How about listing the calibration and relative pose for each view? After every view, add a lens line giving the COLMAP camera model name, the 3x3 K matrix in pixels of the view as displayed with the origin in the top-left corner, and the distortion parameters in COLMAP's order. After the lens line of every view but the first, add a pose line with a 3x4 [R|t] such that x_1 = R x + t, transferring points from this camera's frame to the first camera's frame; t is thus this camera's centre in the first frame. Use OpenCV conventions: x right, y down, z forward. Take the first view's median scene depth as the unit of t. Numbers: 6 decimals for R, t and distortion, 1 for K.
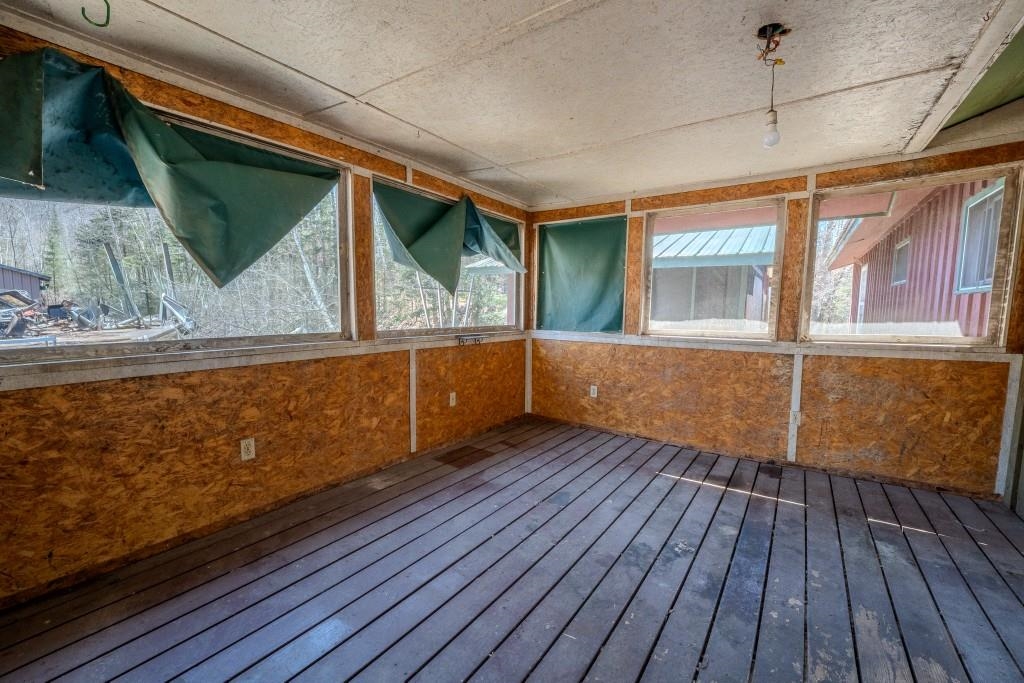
lens RADIAL K [[418.5, 0, 512.0], [0, 418.5, 341.5], [0, 0, 1]] dist [-0.019775, 0.000897]
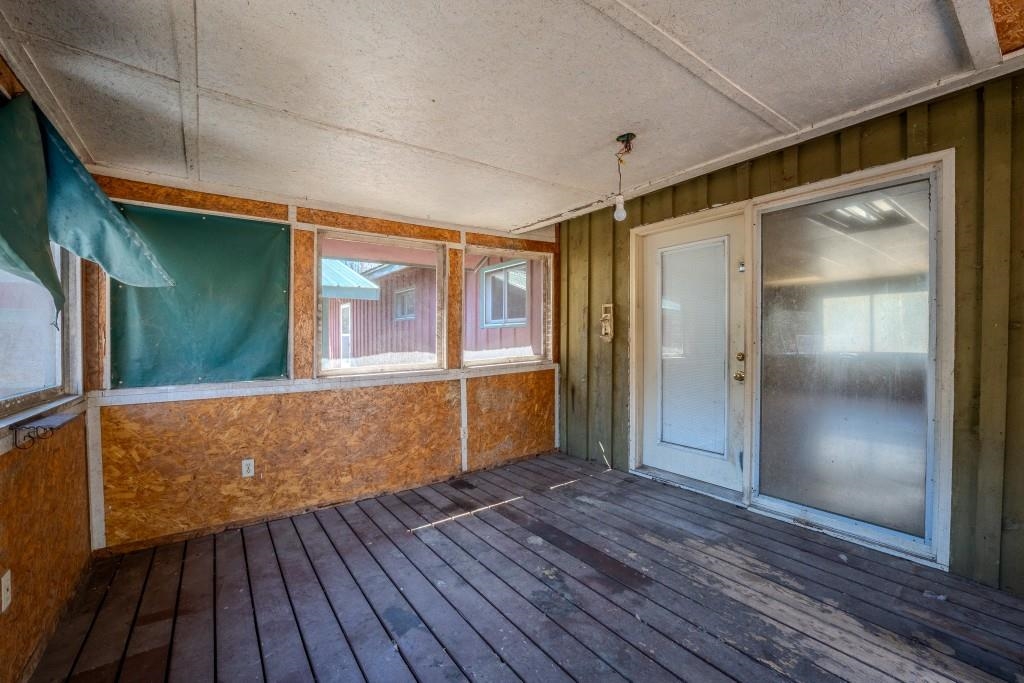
lens RADIAL K [[416.4, 0, 512.0], [0, 416.4, 341.5], [0, 0, 1]] dist [-0.021965, -0.000058]
pose [[0.325187, -0.022299, 0.945387, -0.363487], [0.095884, 0.995347, -0.009504, -0.047273], [-0.940776, 0.093738, 0.325812, 0.440250]]
